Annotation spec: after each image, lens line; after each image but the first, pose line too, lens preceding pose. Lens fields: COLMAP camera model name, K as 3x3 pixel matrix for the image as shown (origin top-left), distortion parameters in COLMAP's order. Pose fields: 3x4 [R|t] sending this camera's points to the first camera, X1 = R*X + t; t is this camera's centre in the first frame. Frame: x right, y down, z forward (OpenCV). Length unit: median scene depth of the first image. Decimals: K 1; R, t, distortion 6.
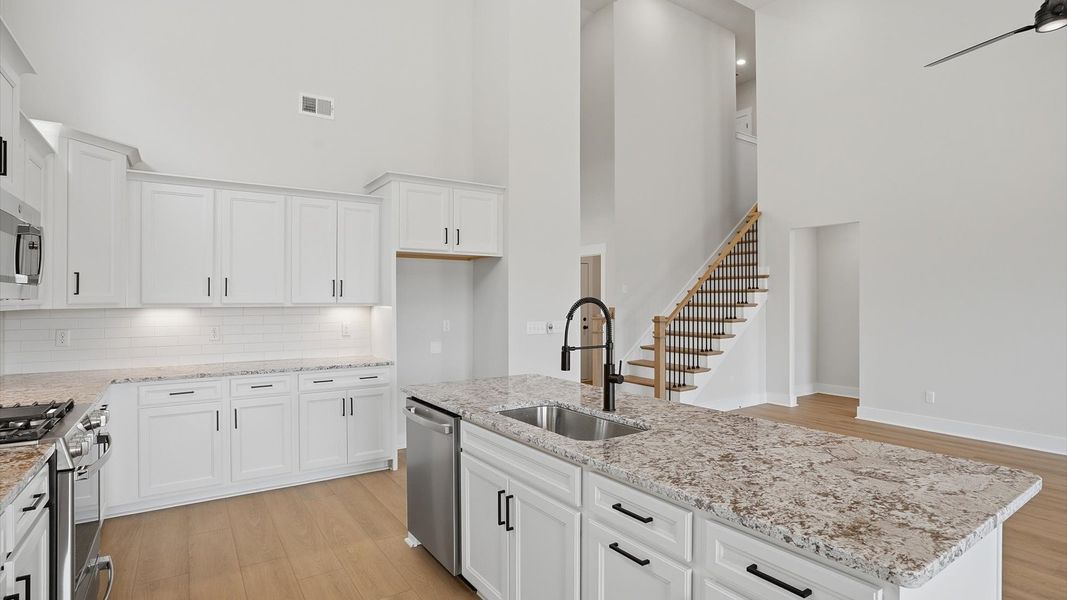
lens RADIAL K [[526.0, 0, 533.5], [0, 526.0, 300.0], [0, 0, 1]] dist [-0.023970, 0.000526]
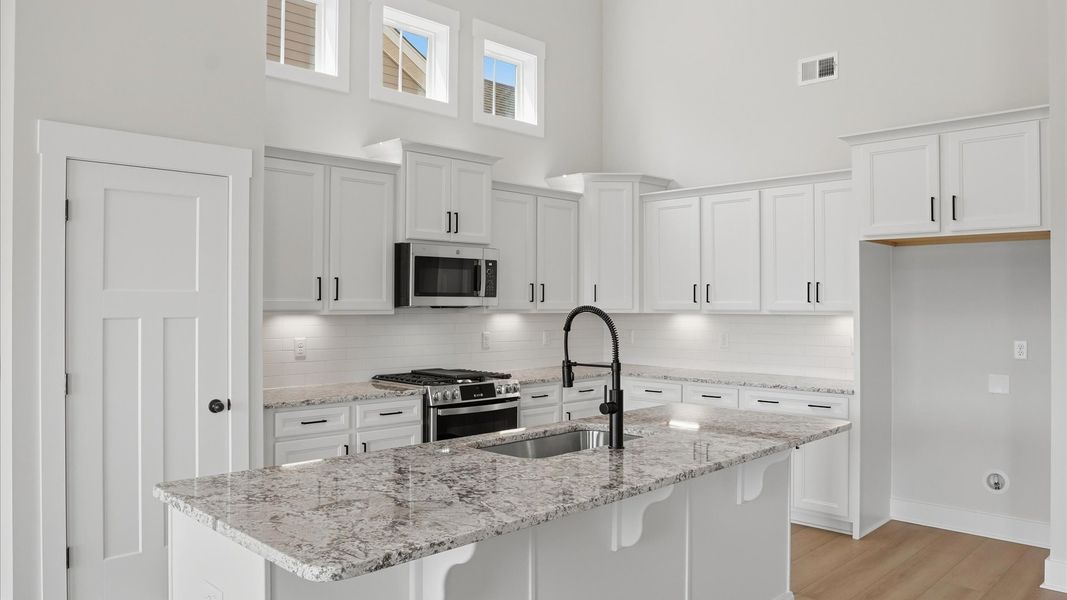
lens RADIAL K [[748.6, 0, 533.5], [0, 748.6, 300.0], [0, 0, 1]] dist [-0.064223, 0.002154]
pose [[0.191177, -0.005075, -0.981542, 0.810253], [-0.000228, 0.999986, -0.005215, -0.005402], [0.981556, 0.001221, 0.191173, 0.439907]]
